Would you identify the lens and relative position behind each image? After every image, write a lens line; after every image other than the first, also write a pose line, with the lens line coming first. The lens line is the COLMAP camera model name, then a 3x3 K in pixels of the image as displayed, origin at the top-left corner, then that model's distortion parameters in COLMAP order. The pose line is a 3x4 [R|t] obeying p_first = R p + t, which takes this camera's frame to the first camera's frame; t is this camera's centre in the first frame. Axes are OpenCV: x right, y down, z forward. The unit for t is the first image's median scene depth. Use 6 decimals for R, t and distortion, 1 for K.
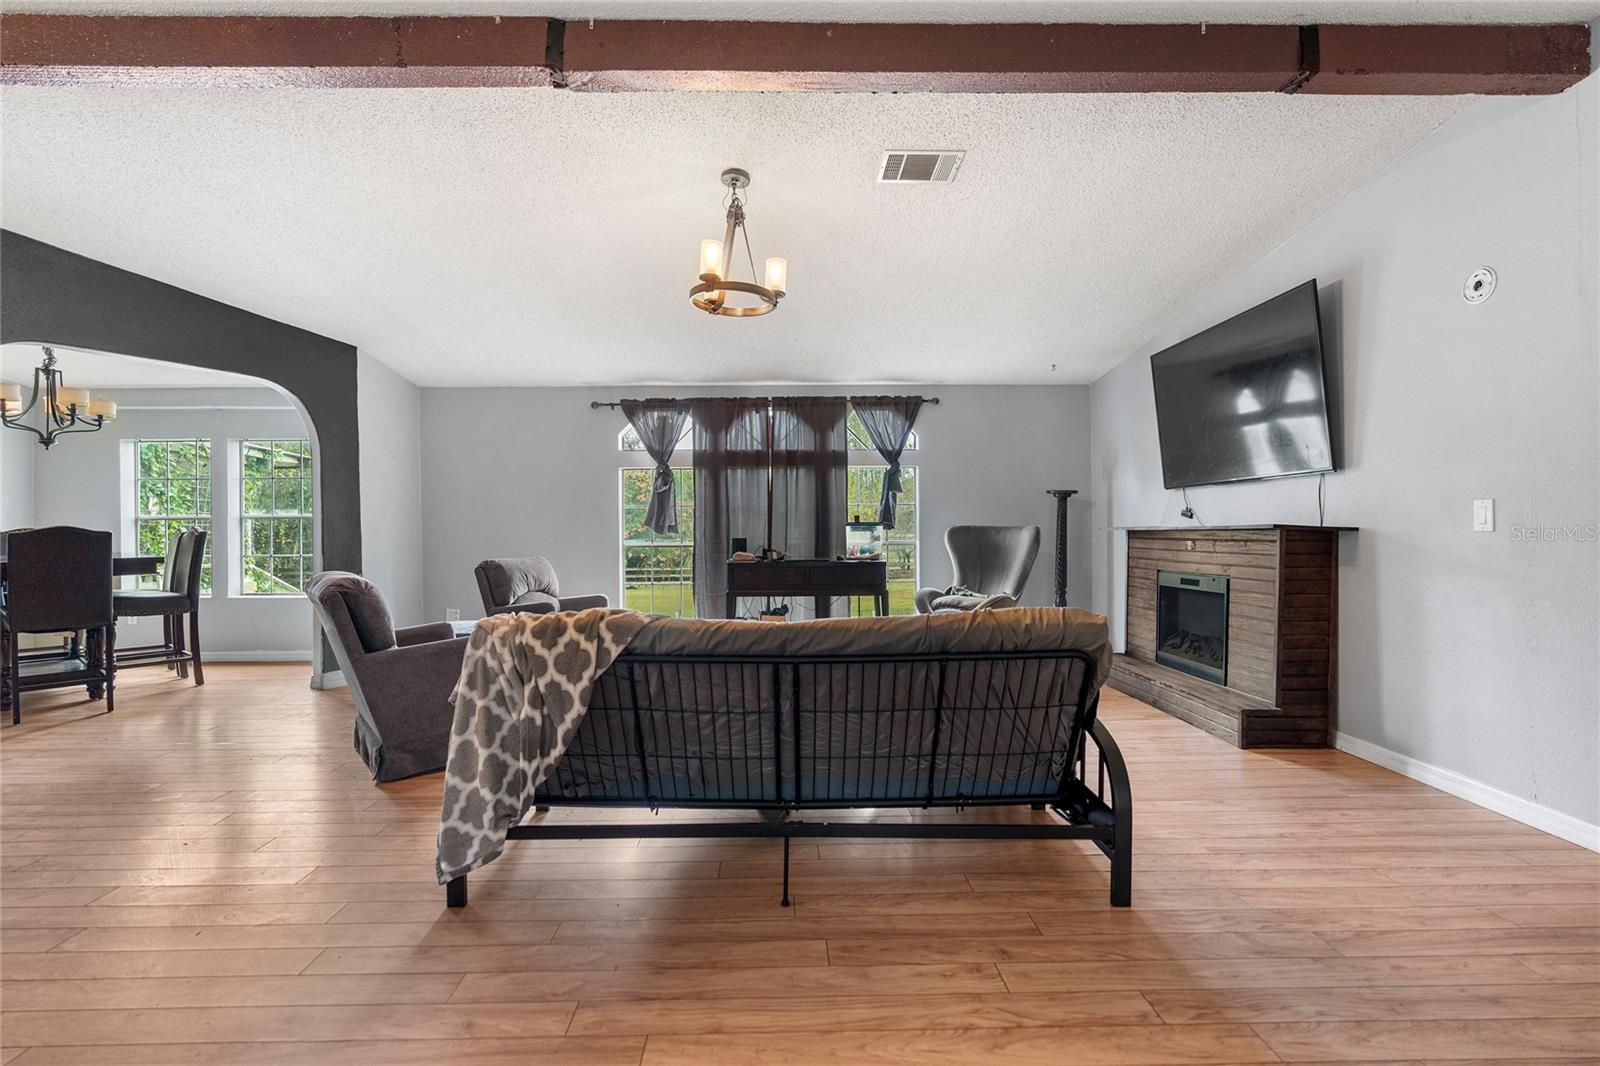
lens RADIAL K [[759.2, 0, 789.5], [0, 759.2, 535.8], [0, 0, 1]] dist [-0.008344, 0.002280]
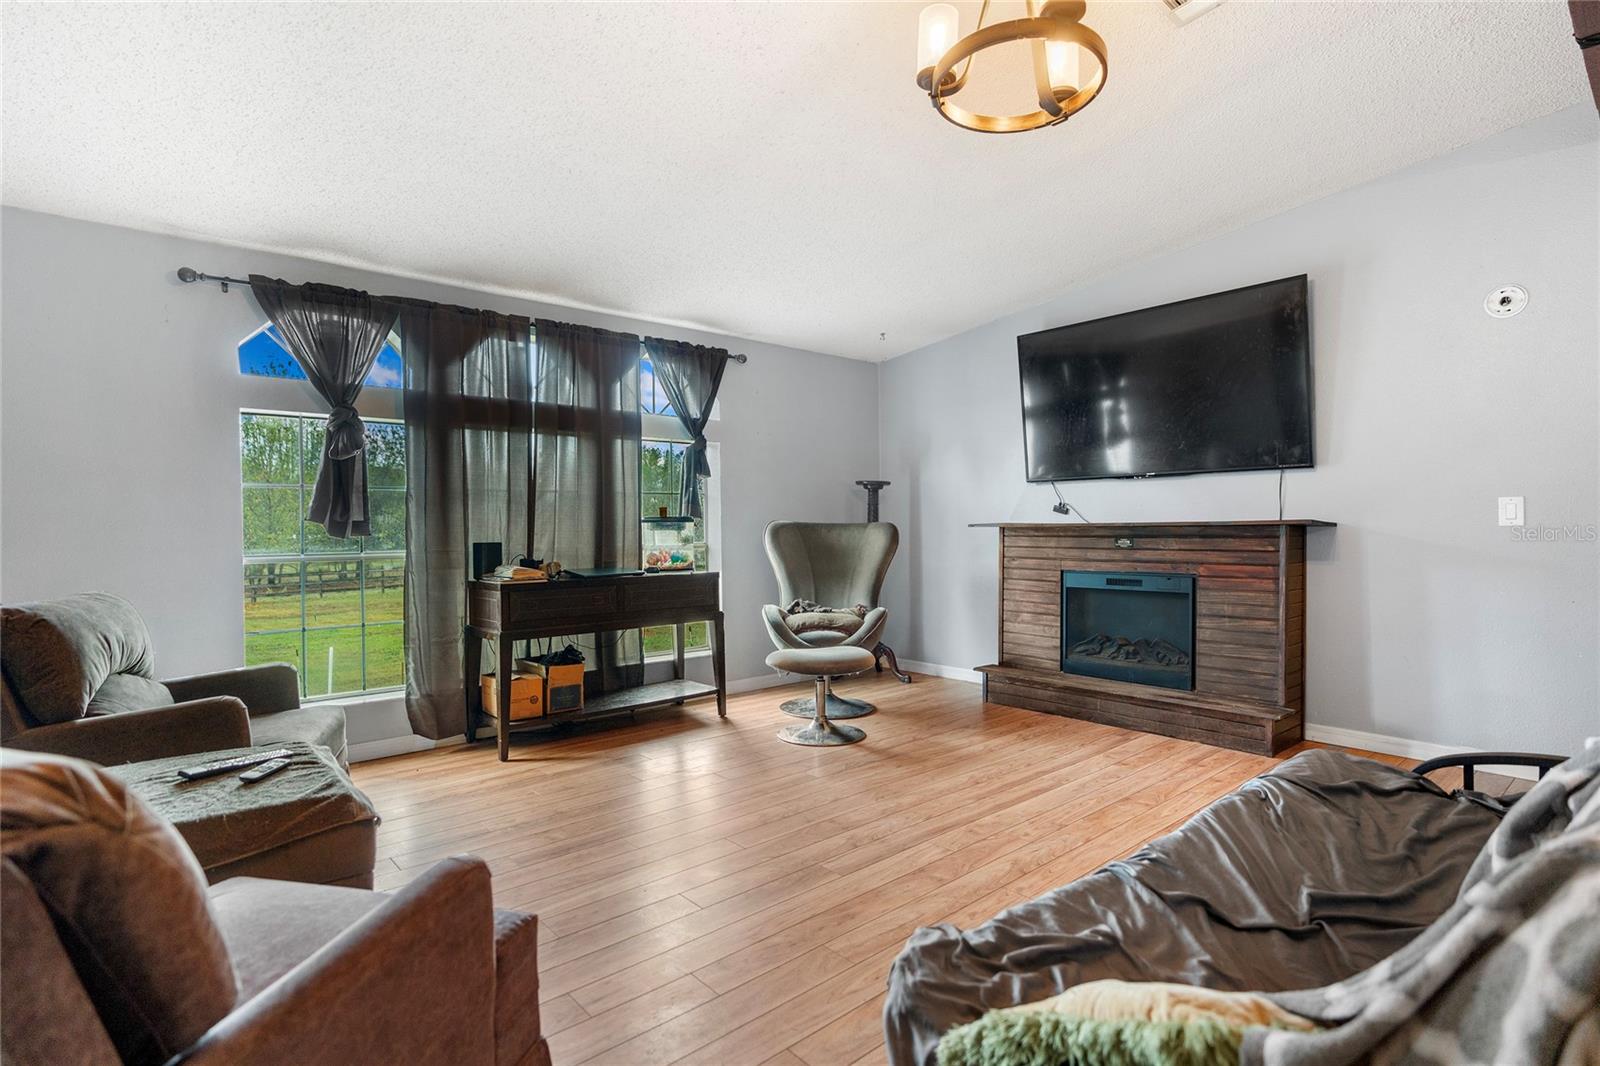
lens RADIAL K [[794.8, 0, 789.1], [0, 794.8, 535.9], [0, 0, 1]] dist [-0.004279, 0.000125]
pose [[0.768422, -0.009212, 0.639878, -0.286856], [0.009087, 0.999953, 0.003483, -0.002080], [-0.639879, 0.003139, 0.768469, 0.360990]]
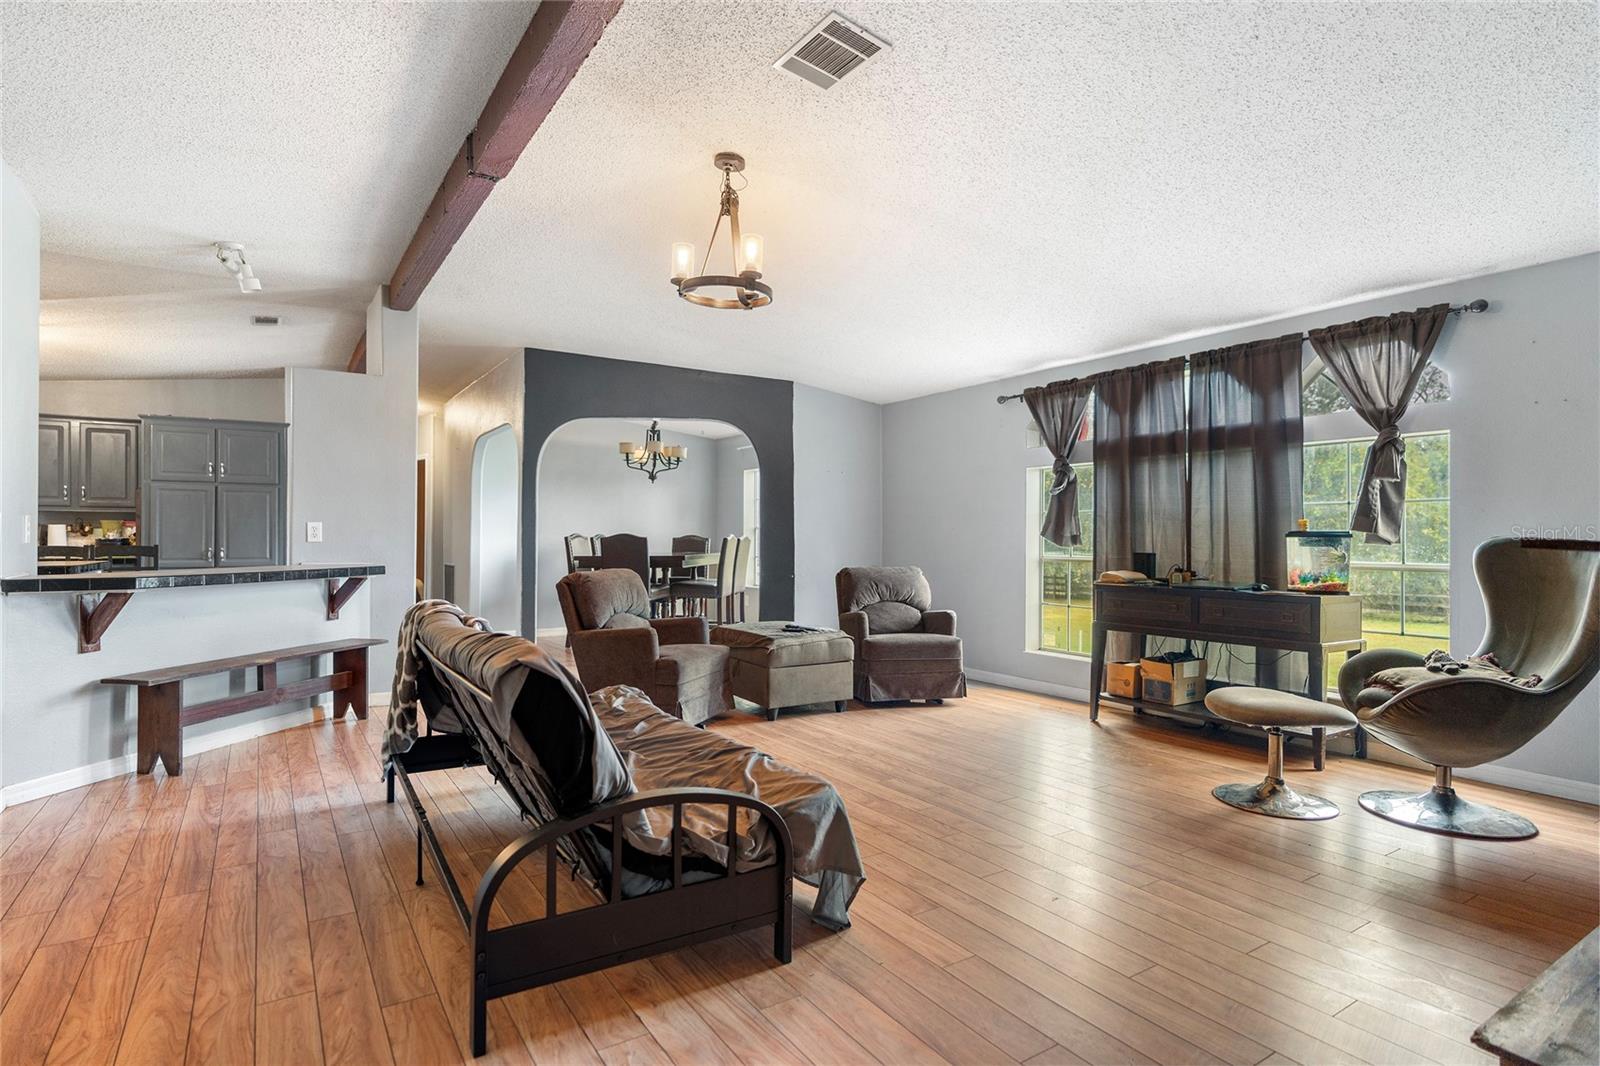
lens RADIAL K [[822.8, 0, 790.9], [0, 822.8, 536.4], [0, 0, 1]] dist [-0.003758, 0.000062]
pose [[0.525072, 0.006004, -0.851036, 0.436334], [-0.016663, 0.999856, -0.003227, -0.004667], [0.850895, 0.015875, 0.525097, 0.285072]]
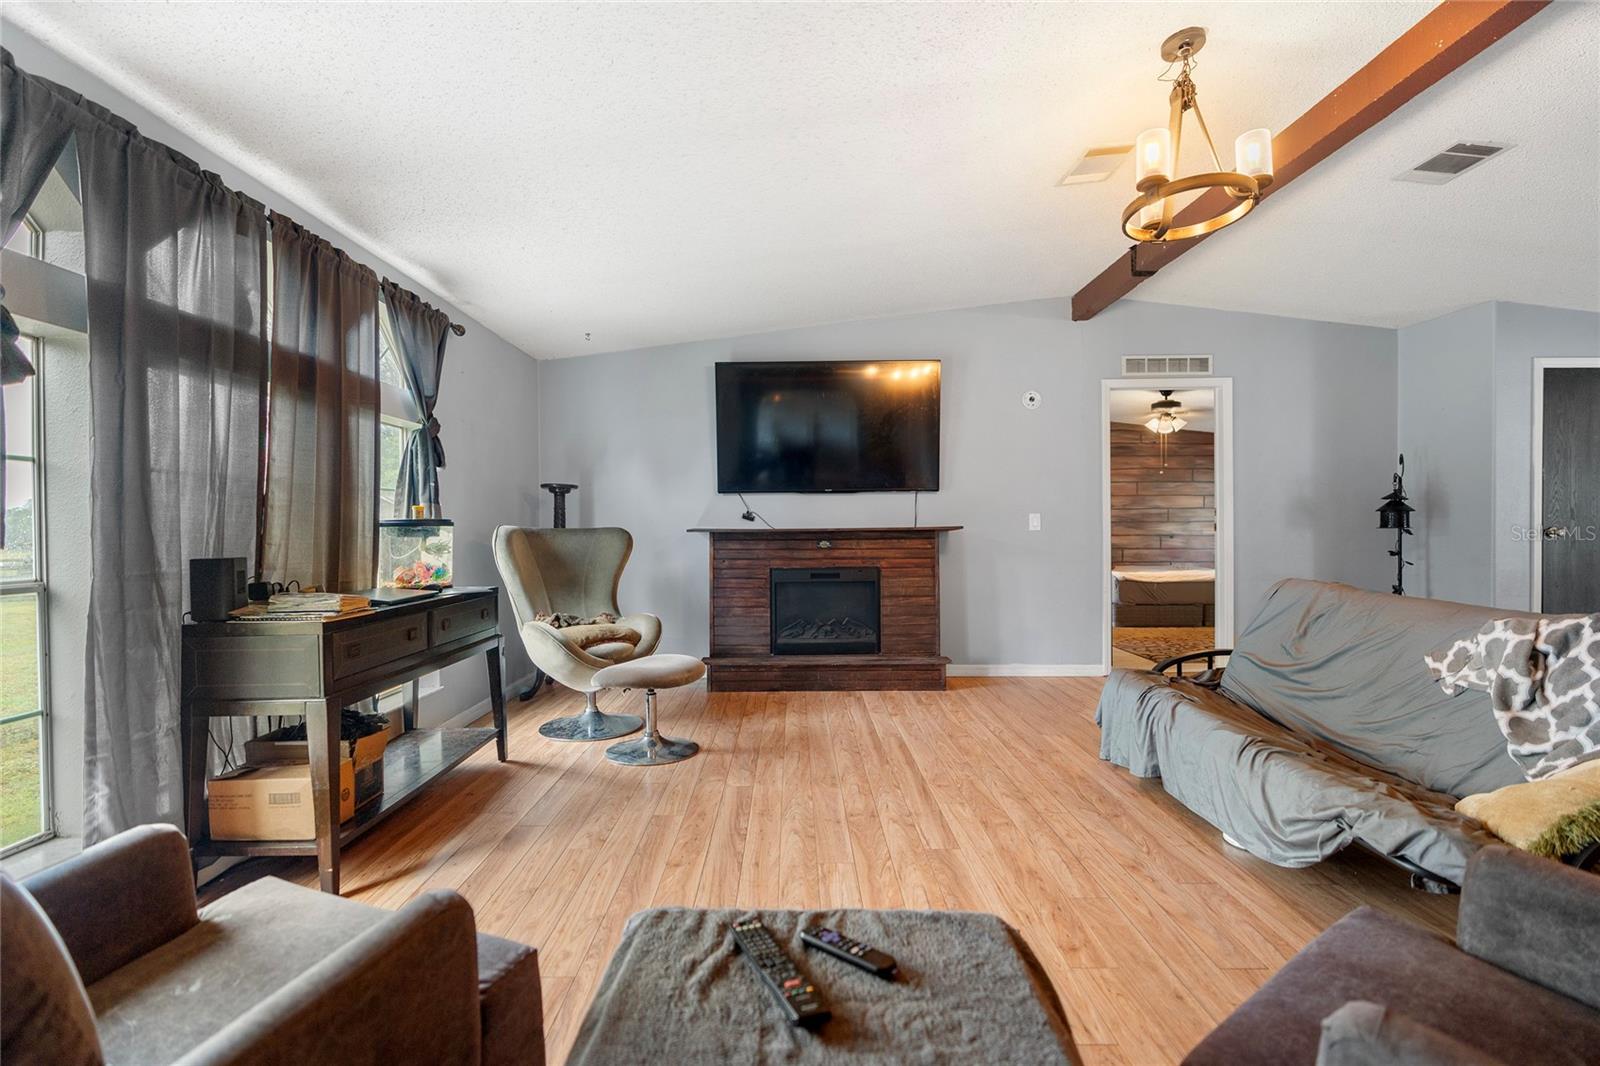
lens RADIAL K [[714.0, 0, 789.7], [0, 714.0, 537.8], [0, 0, 1]] dist [-0.014145, 0.007179]
pose [[0.025266, -0.009499, 0.999636, -0.401015], [0.015156, 0.999844, 0.009118, -0.005676], [-0.999566, 0.014921, 0.025406, 0.719490]]
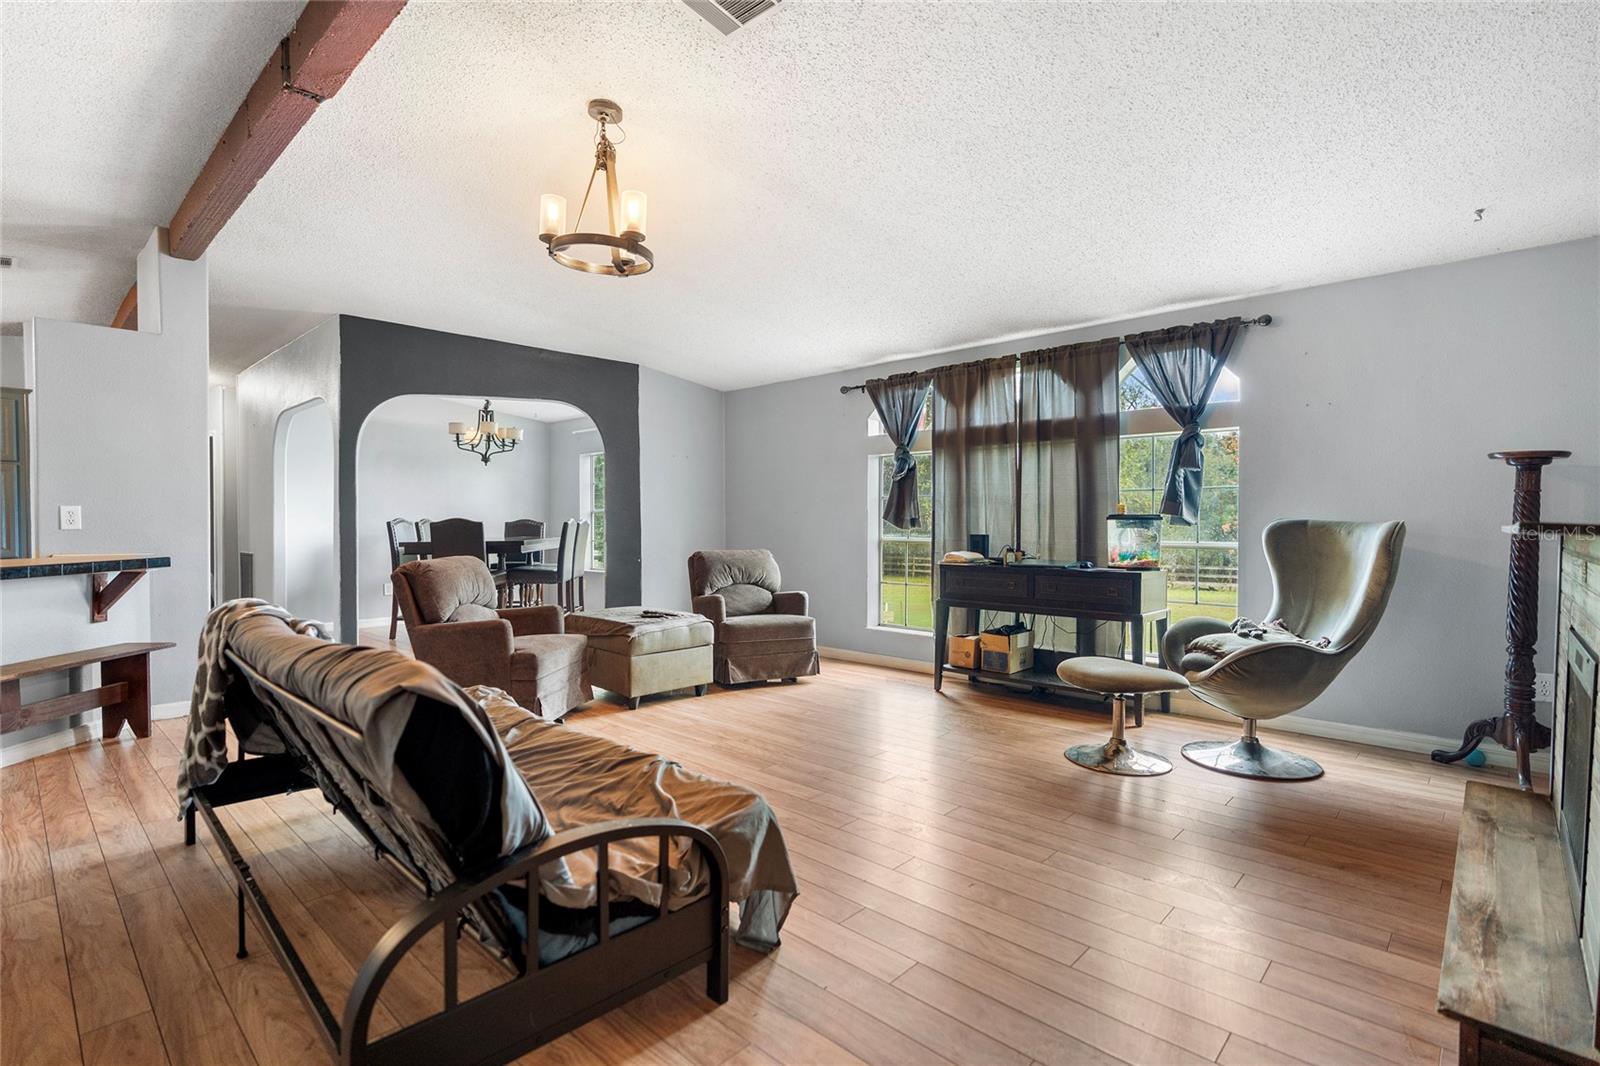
lens RADIAL K [[759.2, 0, 789.5], [0, 759.2, 535.8], [0, 0, 1]] dist [-0.008344, 0.002280]
pose [[0.711107, 0.018717, -0.702835, 0.358113], [-0.012076, 0.999823, 0.014408, -0.004906], [0.702980, -0.001758, 0.711207, 0.284752]]
